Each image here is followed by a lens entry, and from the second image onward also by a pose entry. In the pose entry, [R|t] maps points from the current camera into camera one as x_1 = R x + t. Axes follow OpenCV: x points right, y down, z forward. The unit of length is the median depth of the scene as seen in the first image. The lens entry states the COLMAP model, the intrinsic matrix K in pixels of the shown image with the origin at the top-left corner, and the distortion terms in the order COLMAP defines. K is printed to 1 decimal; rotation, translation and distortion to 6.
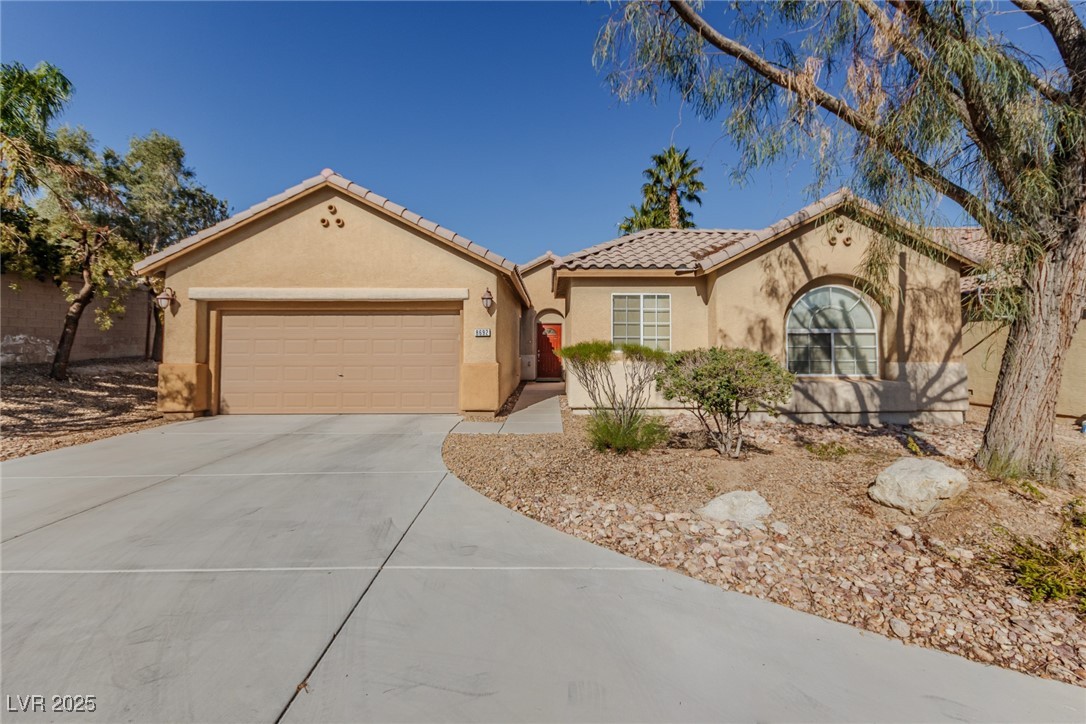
lens RADIAL K [[505.5, 0, 550.1], [0, 505.5, 320.3], [0, 0, 1]] dist [0.009919, -0.002094]
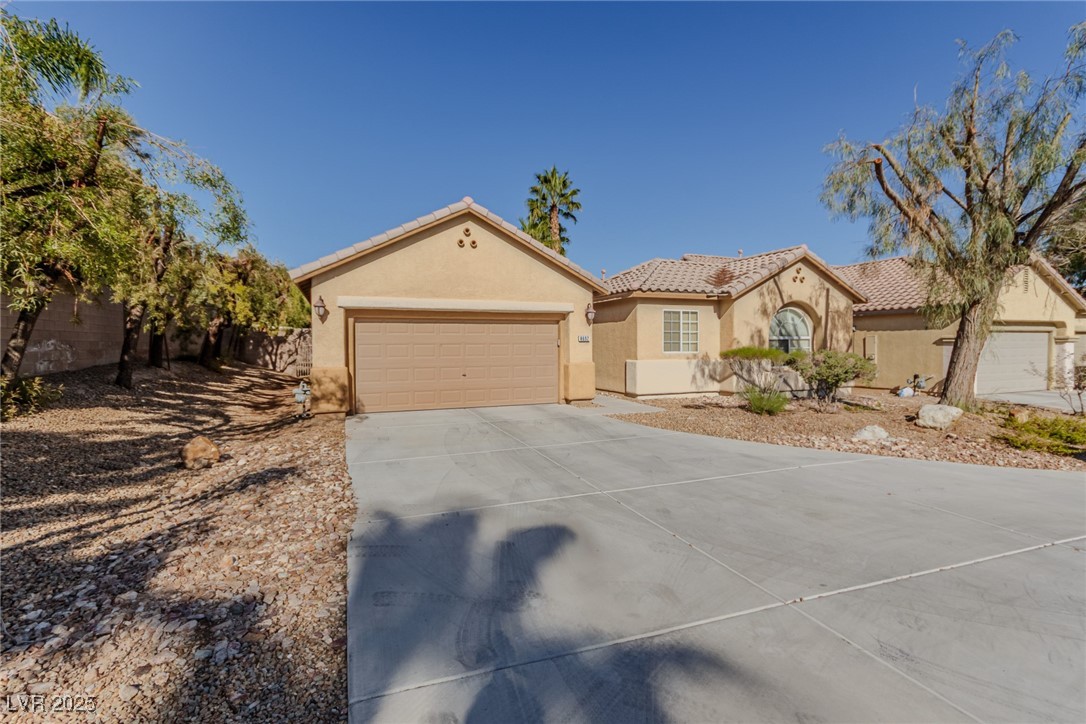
lens RADIAL K [[505.5, 0, 541.4], [0, 505.5, 340.8], [0, 0, 1]] dist [0.009919, -0.002094]
pose [[0.931824, -0.000278, 0.362910, -0.697169], [-0.014079, 0.999219, 0.036916, -0.015945], [-0.362637, -0.039509, 0.931093, -0.145729]]
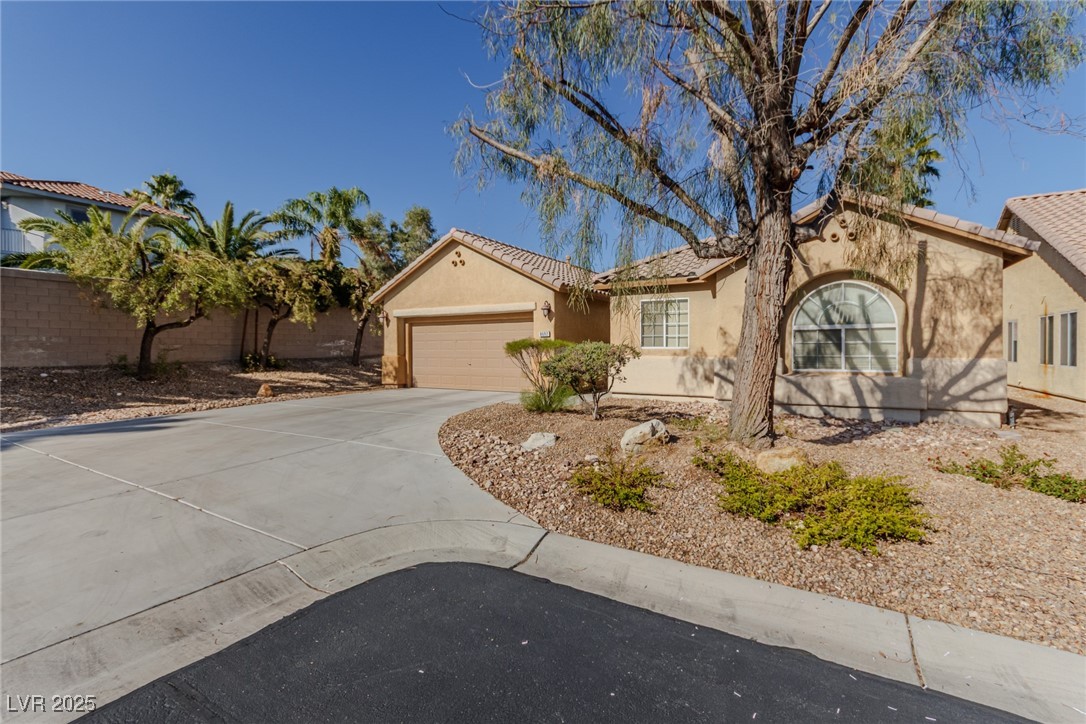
lens RADIAL K [[505.5, 0, 550.3], [0, 505.5, 342.9], [0, 0, 1]] dist [0.009919, -0.002094]
pose [[0.858115, -0.008065, -0.513395, 0.580610], [0.024643, 0.999371, 0.025490, 0.013664], [0.512867, -0.034525, 0.857774, -0.161318]]
